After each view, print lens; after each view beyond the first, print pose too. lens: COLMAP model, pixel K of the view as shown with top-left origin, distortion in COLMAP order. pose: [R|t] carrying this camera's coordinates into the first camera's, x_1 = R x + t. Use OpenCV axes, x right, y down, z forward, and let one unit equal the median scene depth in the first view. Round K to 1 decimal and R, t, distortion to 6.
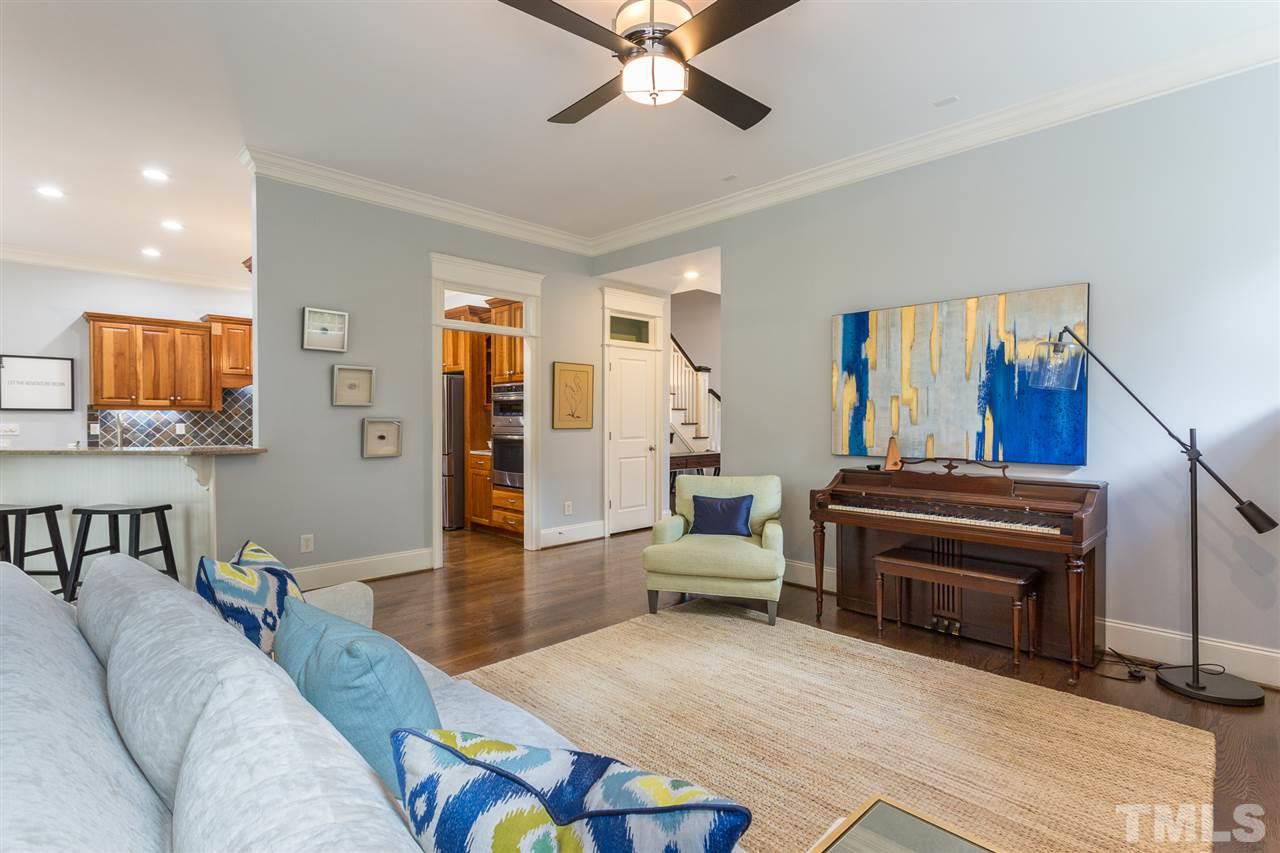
lens RADIAL K [[614.3, 0, 645.5], [0, 614.3, 409.4], [0, 0, 1]] dist [0.000177, 0.000009]
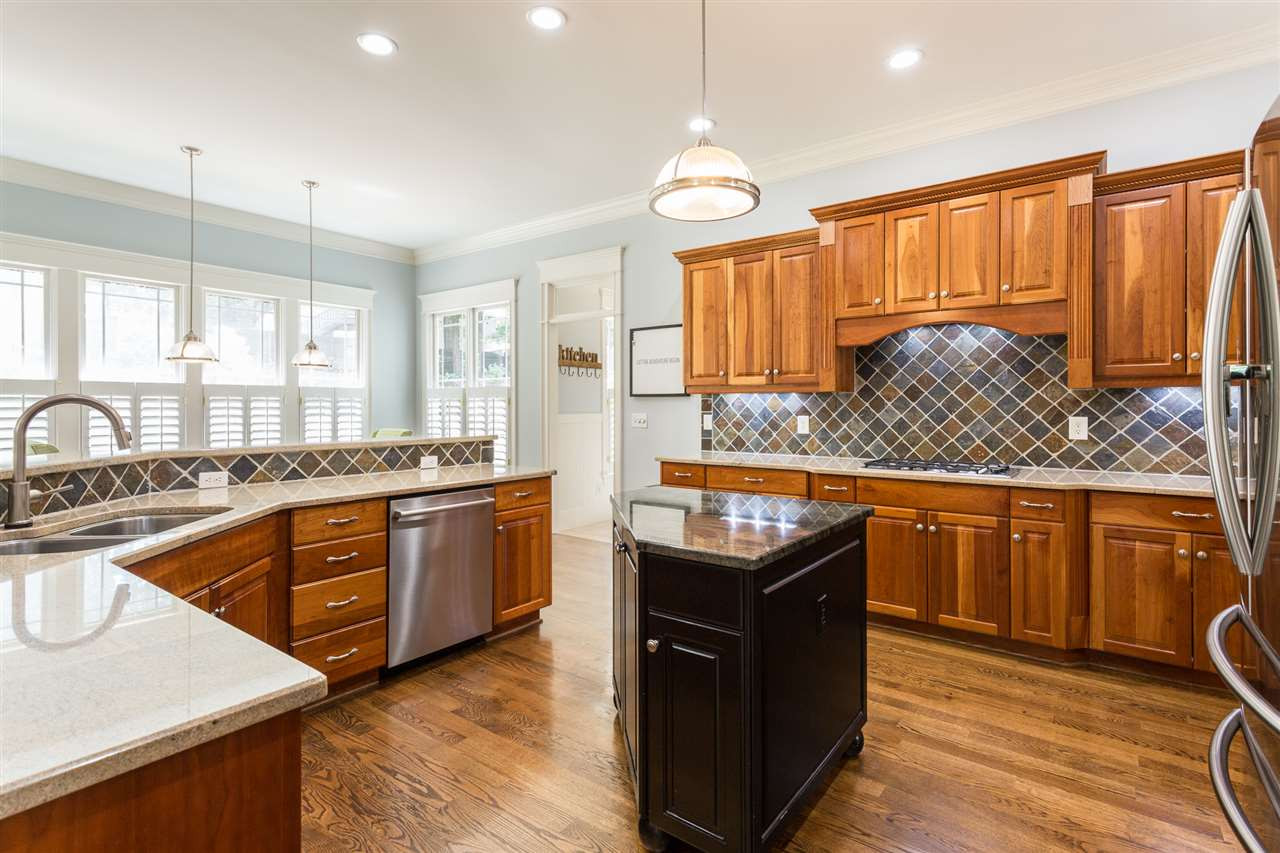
lens RADIAL K [[614.3, 0, 645.5], [0, 614.3, 409.4], [0, 0, 1]] dist [0.000177, 0.000009]
pose [[0.140913, 0.003927, -0.990014, -0.215593], [0.015115, 0.999867, 0.006118, 0.012094], [0.989907, -0.015826, 0.140835, 0.809808]]
